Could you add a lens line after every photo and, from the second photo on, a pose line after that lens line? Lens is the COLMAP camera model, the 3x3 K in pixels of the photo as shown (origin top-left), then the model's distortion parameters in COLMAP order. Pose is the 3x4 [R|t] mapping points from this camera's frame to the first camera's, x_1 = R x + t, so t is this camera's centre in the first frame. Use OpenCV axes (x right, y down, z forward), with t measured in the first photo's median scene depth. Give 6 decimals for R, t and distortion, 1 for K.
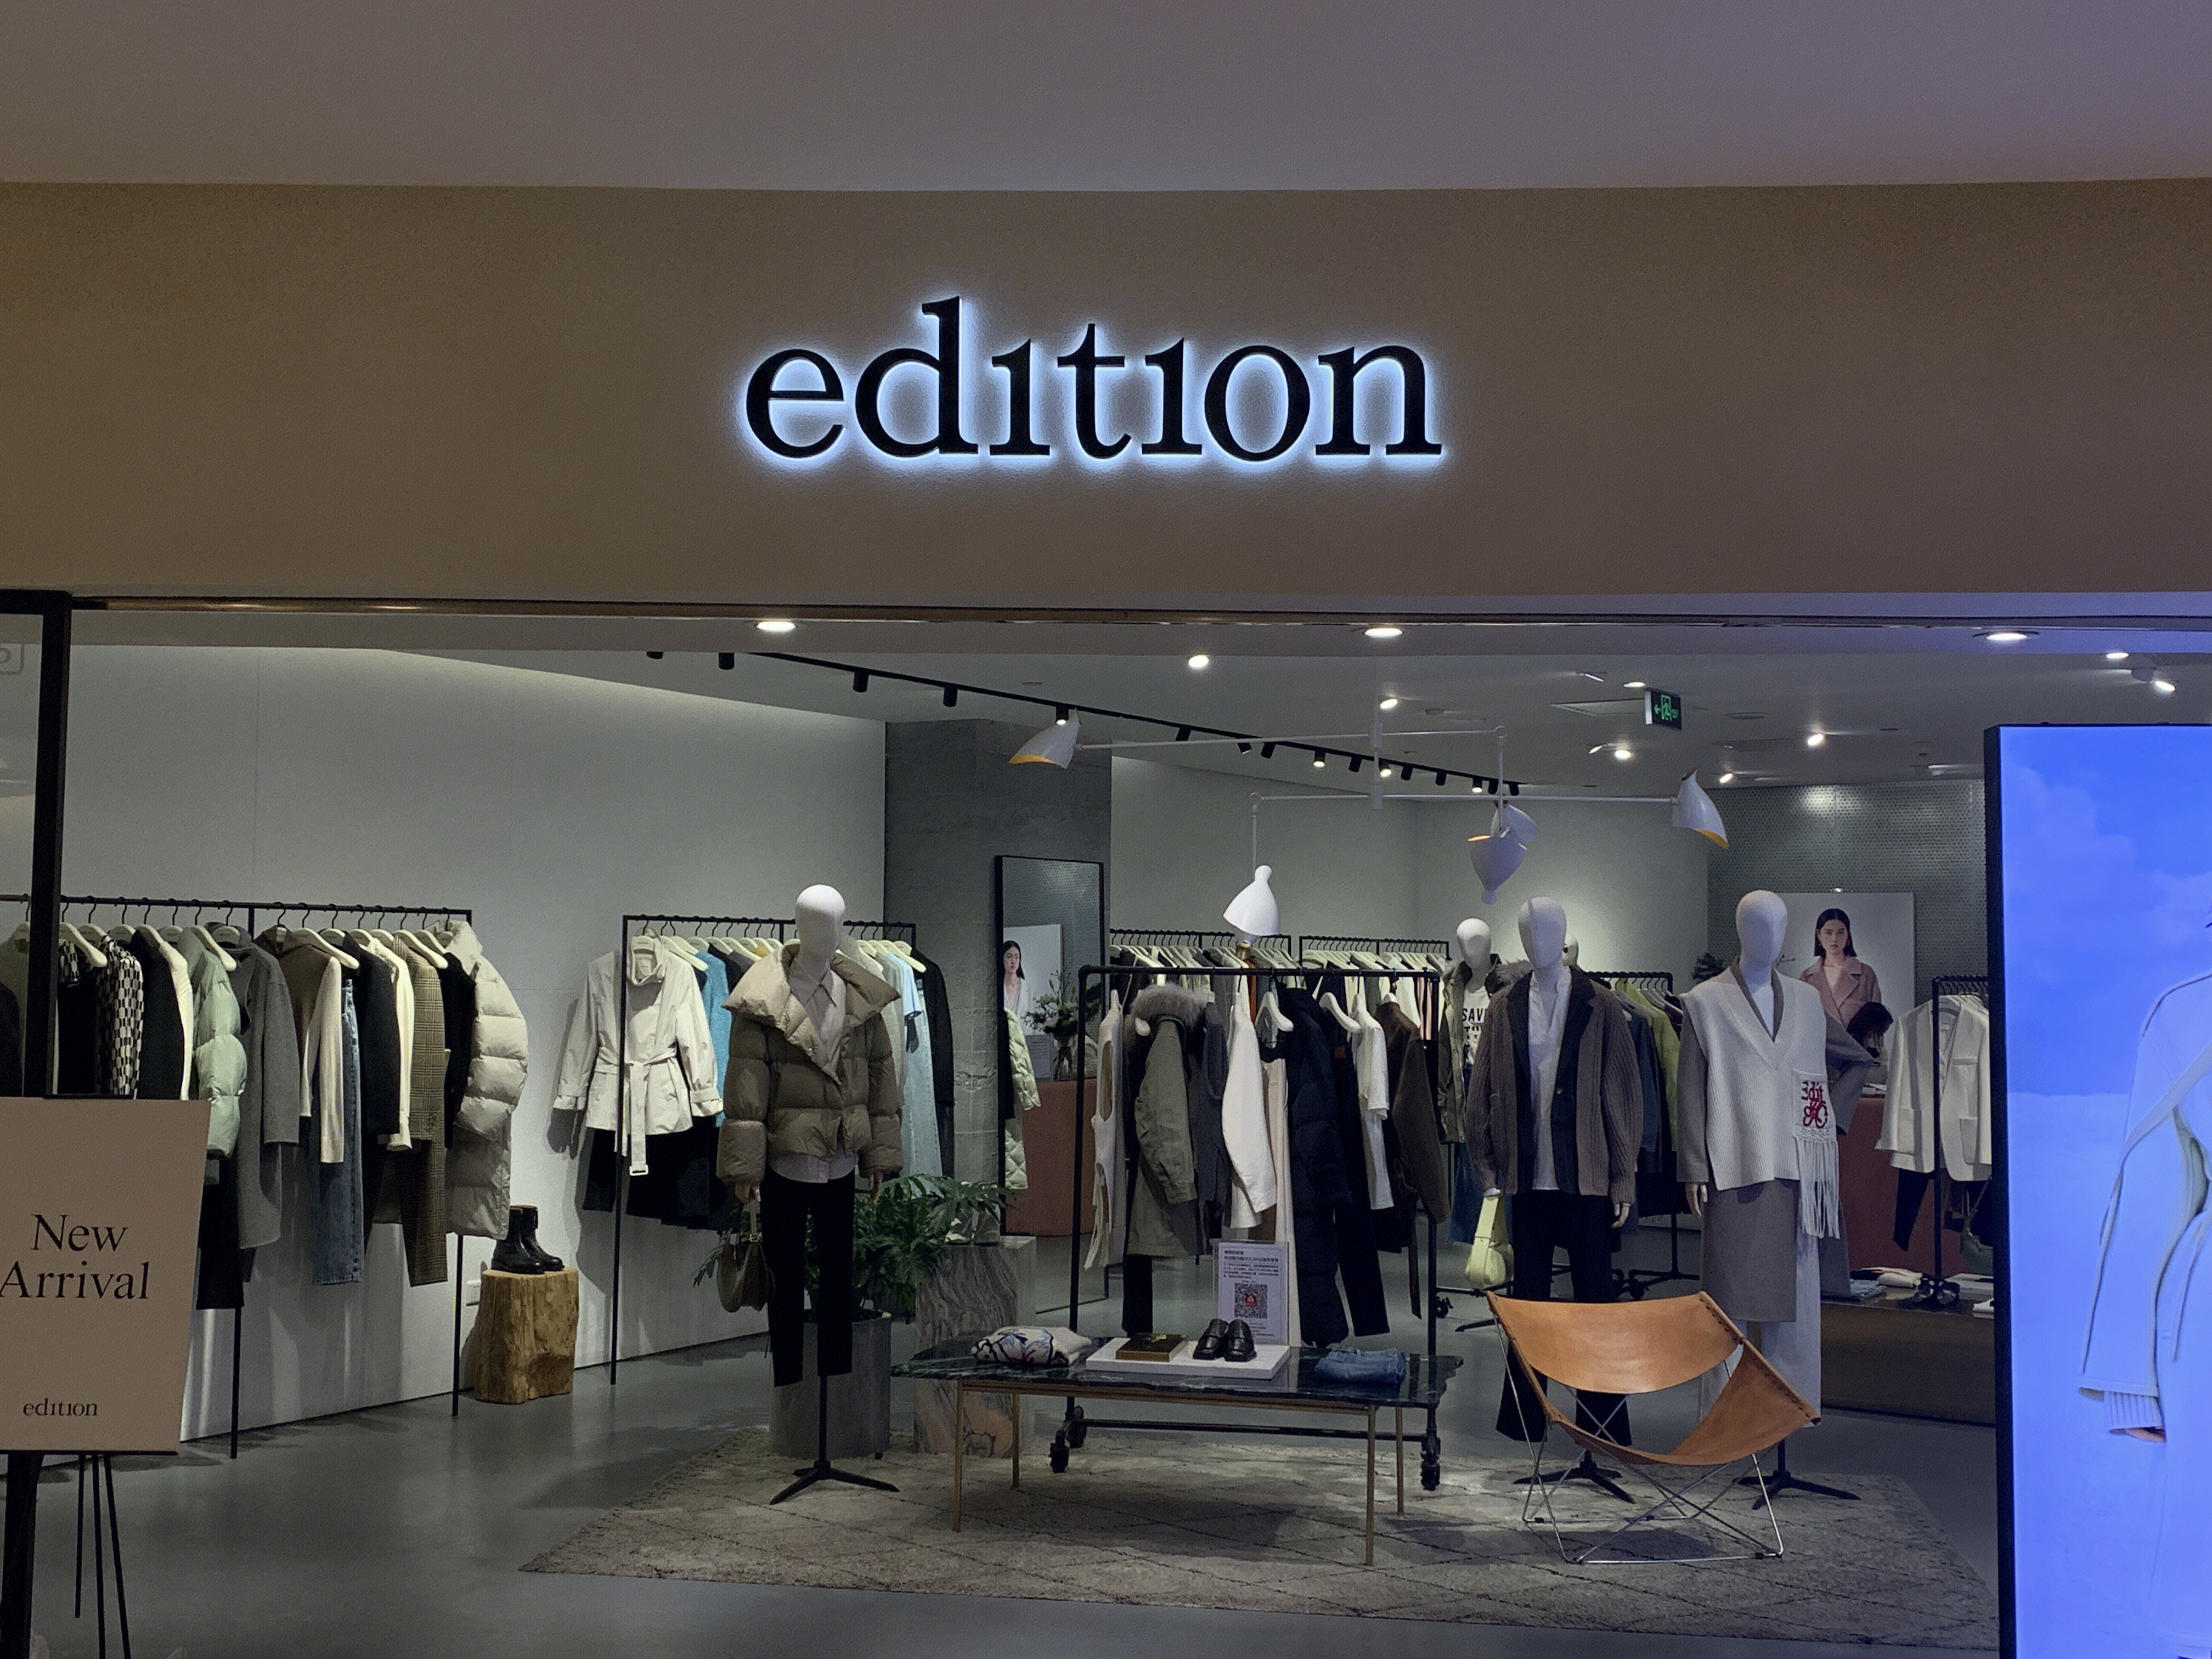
lens RADIAL K [[2340.9, 0, 1106.0], [0, 2340.9, 829.5], [0, 0, 1]] dist [0.180375, -0.518755]
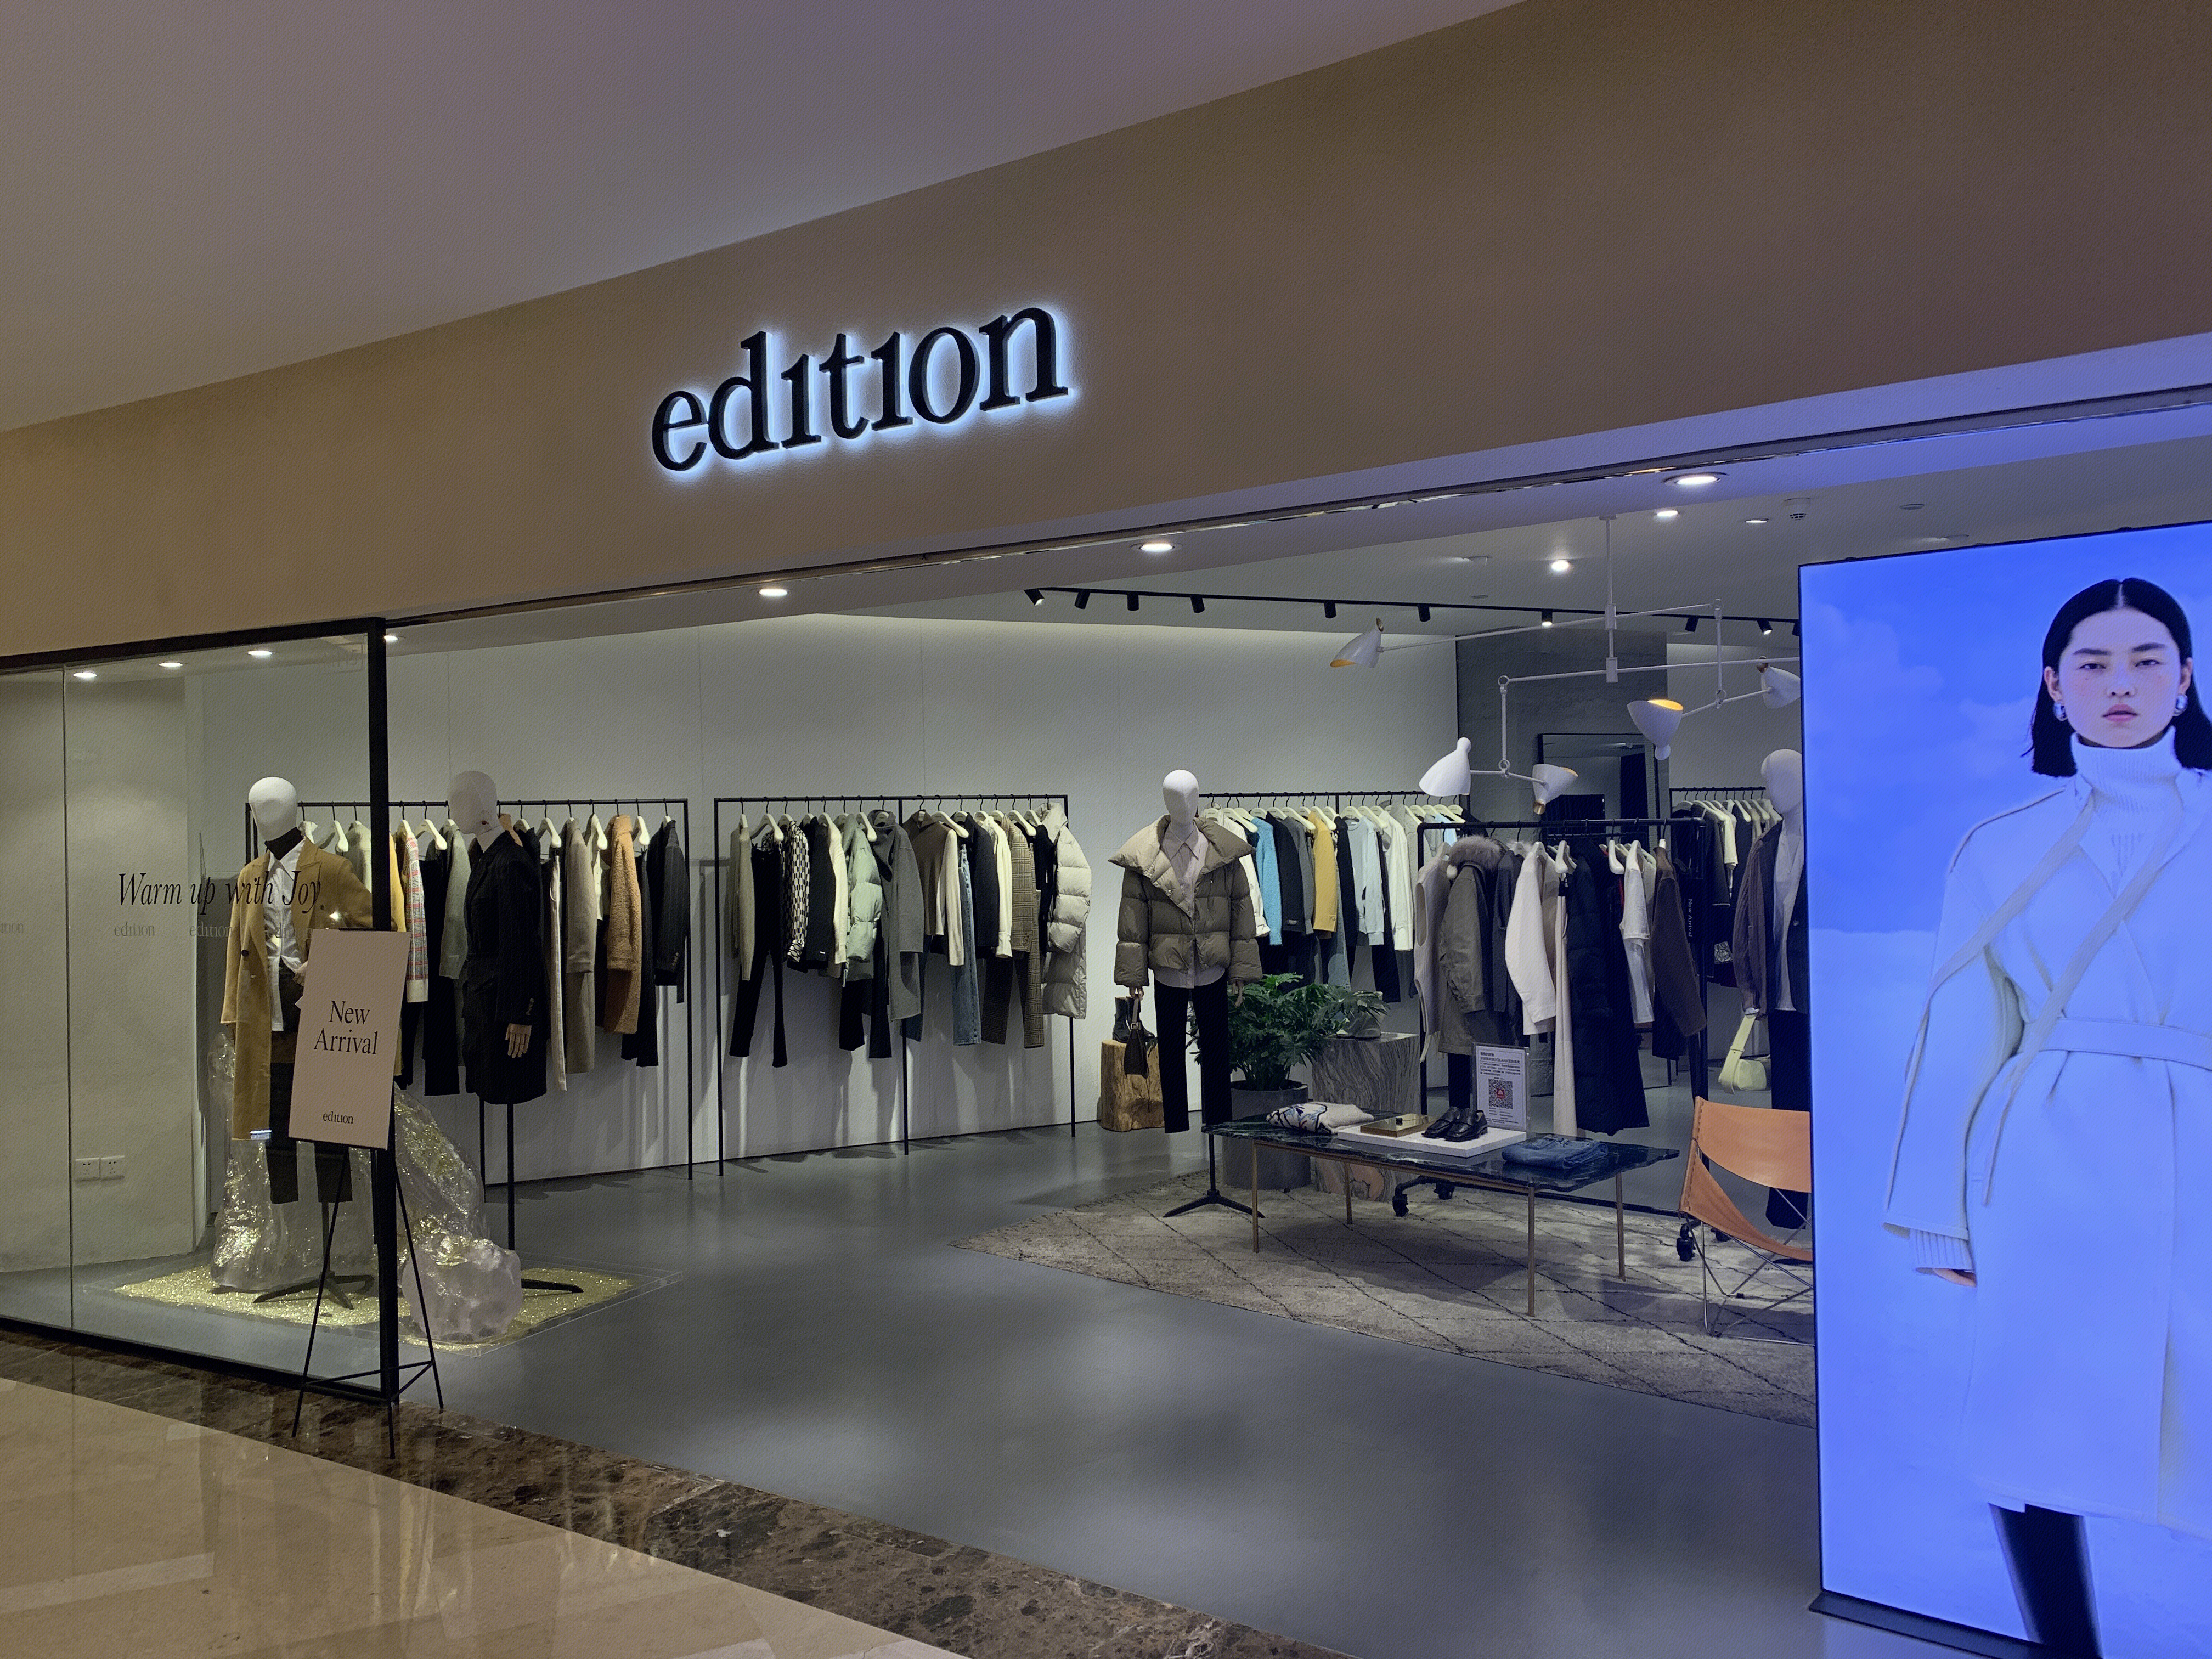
lens RADIAL K [[1668.7, 0, 1106.0], [0, 1668.7, 829.5], [0, 0, 1]] dist [0.153874, -0.427416]
pose [[0.850964, -0.026459, -0.524557, 0.342600], [0.058523, 0.997288, 0.044634, 0.012528], [0.521953, -0.068681, 0.850204, 0.159410]]
